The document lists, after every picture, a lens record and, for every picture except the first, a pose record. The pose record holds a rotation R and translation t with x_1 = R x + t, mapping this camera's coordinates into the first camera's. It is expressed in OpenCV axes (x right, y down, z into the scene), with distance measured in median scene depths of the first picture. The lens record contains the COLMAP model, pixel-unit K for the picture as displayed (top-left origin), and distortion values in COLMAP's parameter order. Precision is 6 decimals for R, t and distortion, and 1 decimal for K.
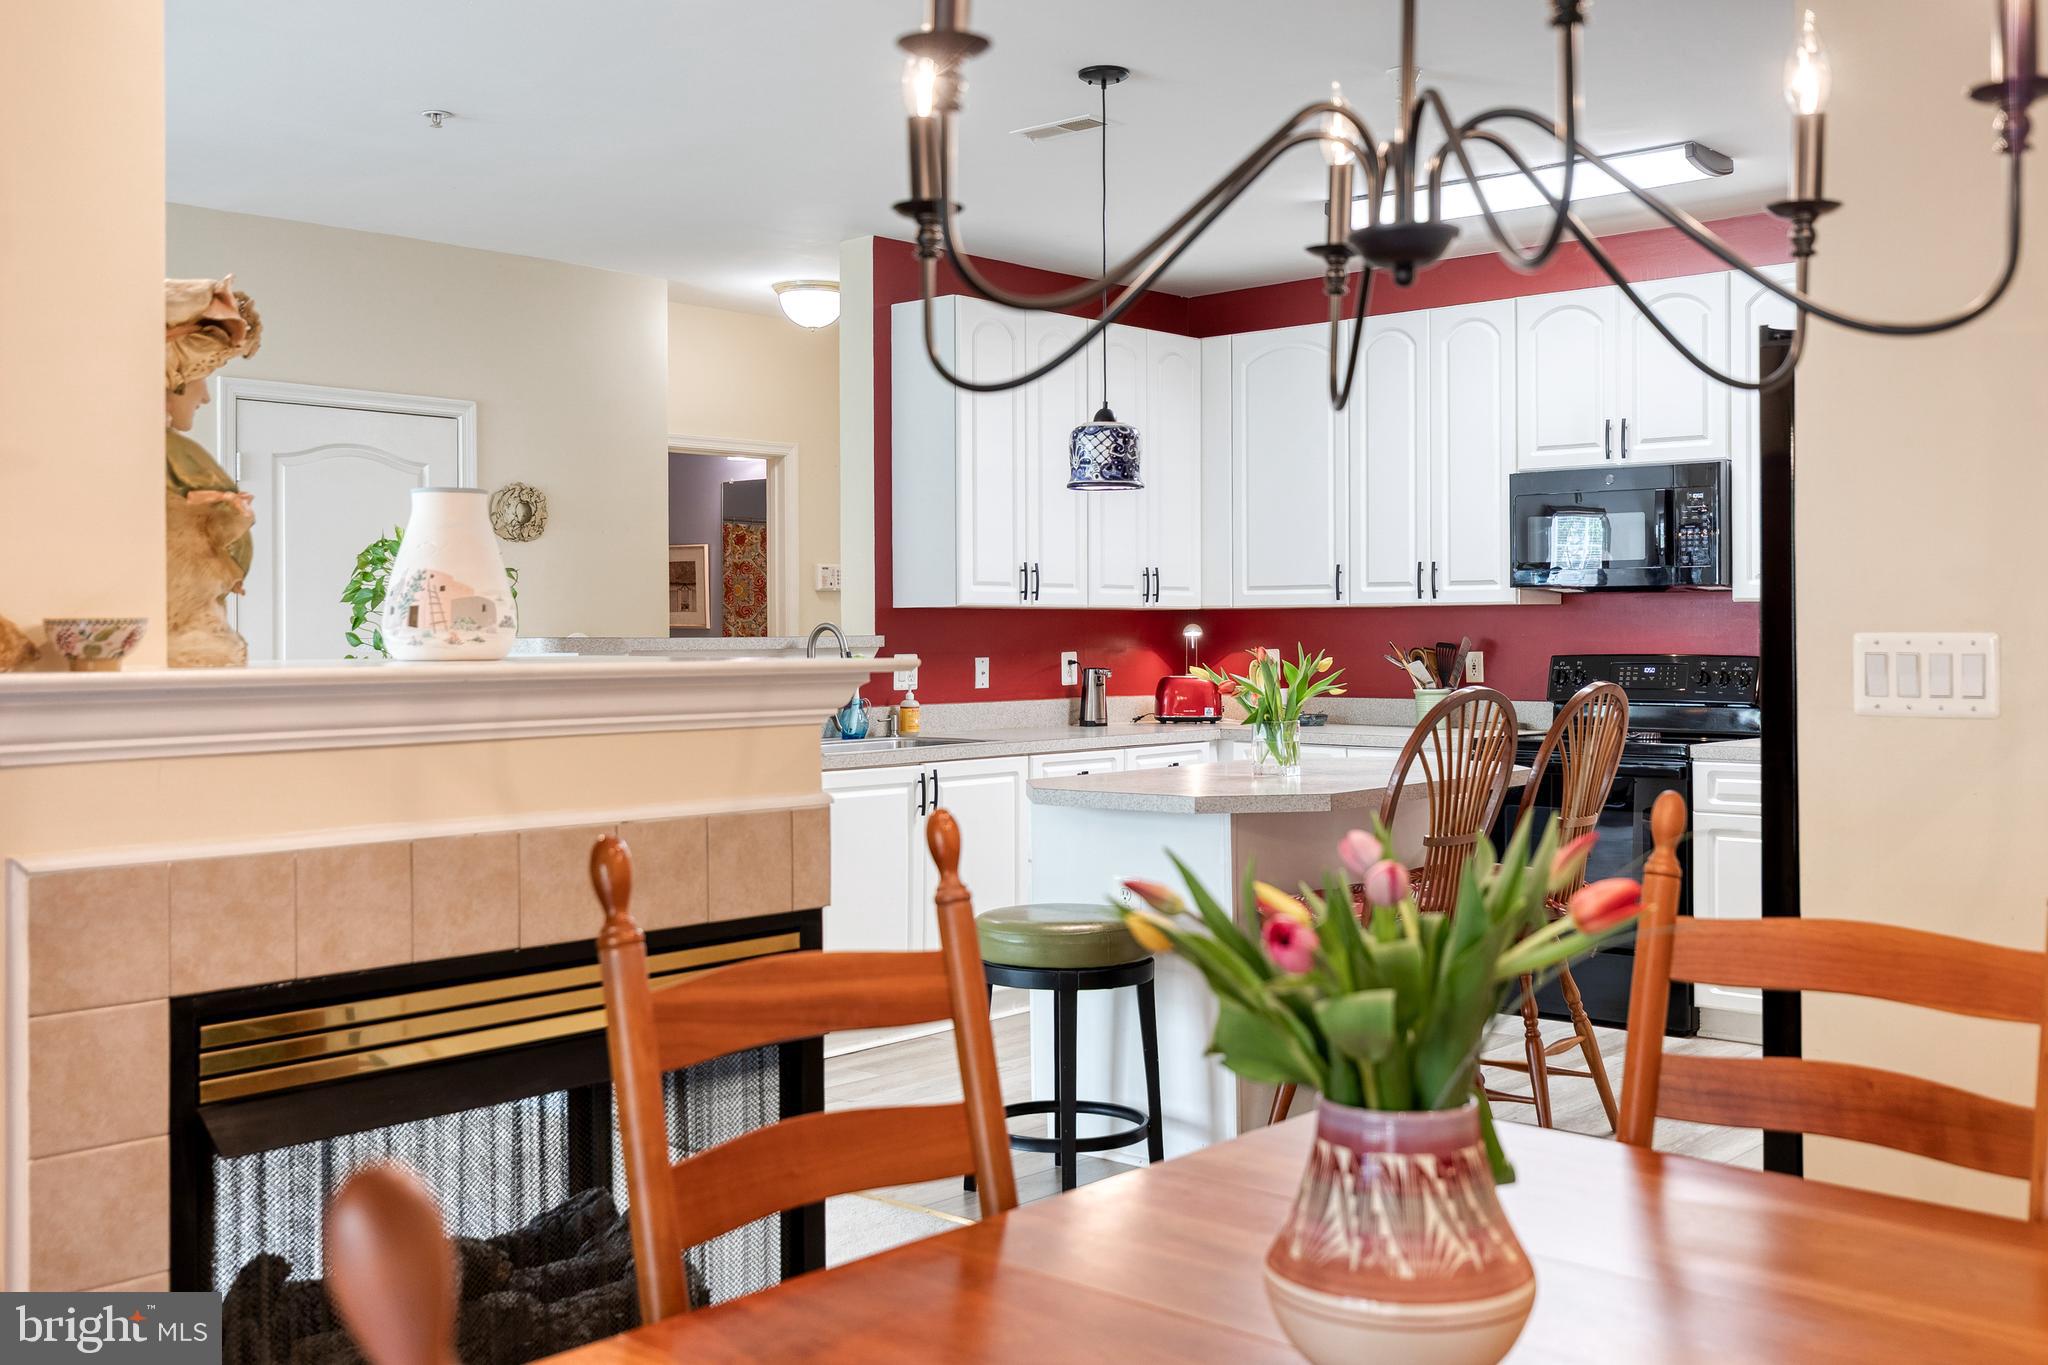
lens RADIAL K [[1989.4, 0, 1031.8], [0, 1989.4, 657.4], [0, 0, 1]] dist [0.000311, -0.003553]
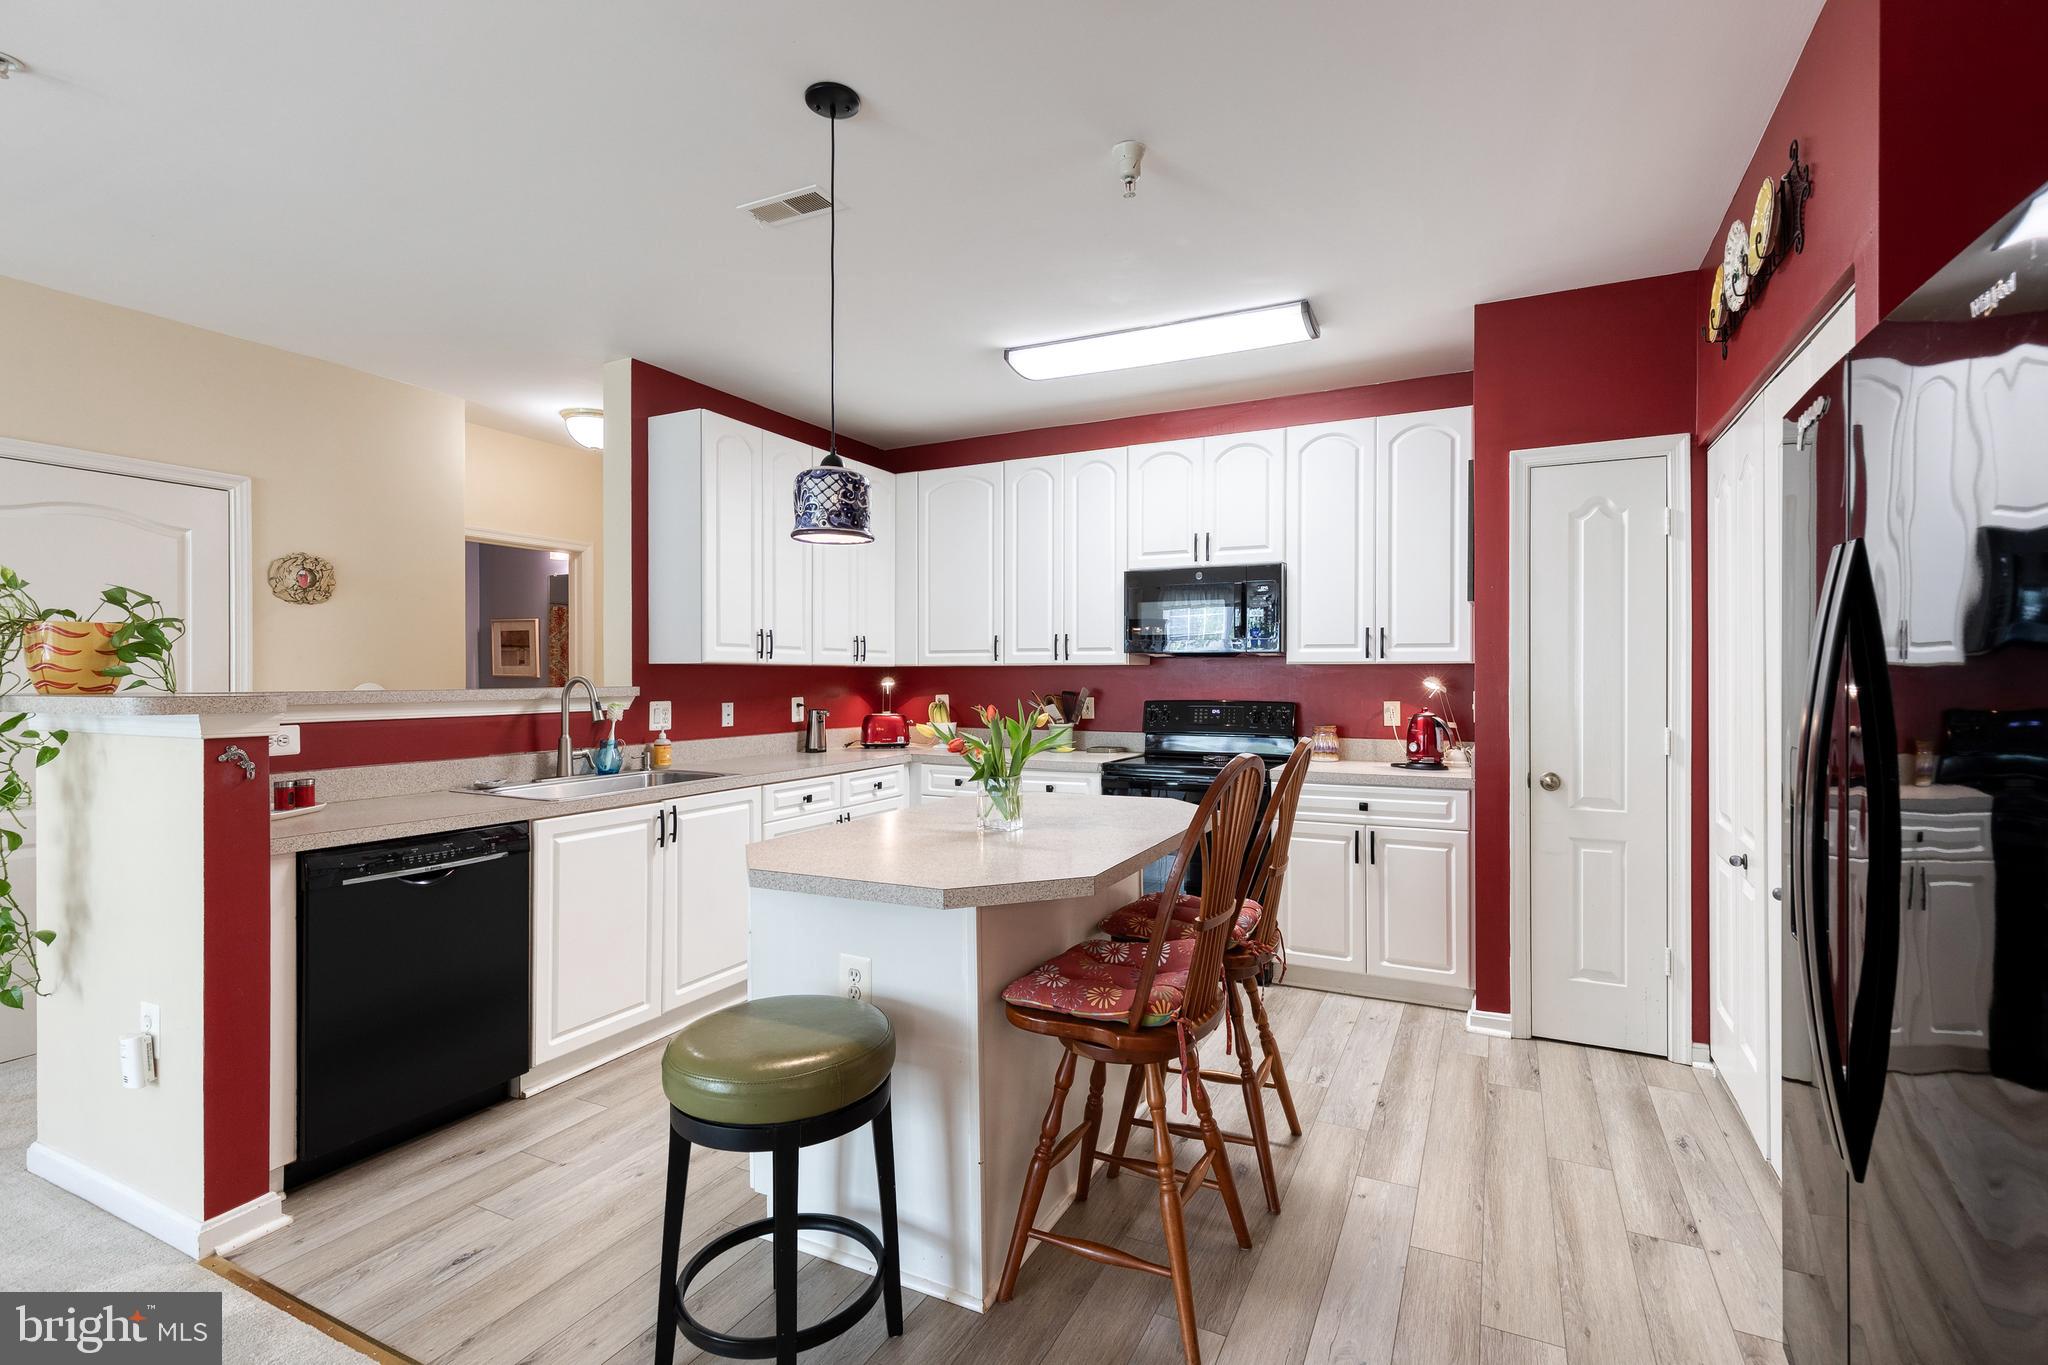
lens RADIAL K [[919.7, 0, 1040.5], [0, 919.7, 676.9], [0, 0, 1]] dist [0.005603, 0.000125]
pose [[0.962986, 0.003895, 0.269522, 0.012443], [-0.000481, 0.999919, -0.012735, -0.012056], [-0.269549, 0.012134, 0.962910, 0.479721]]
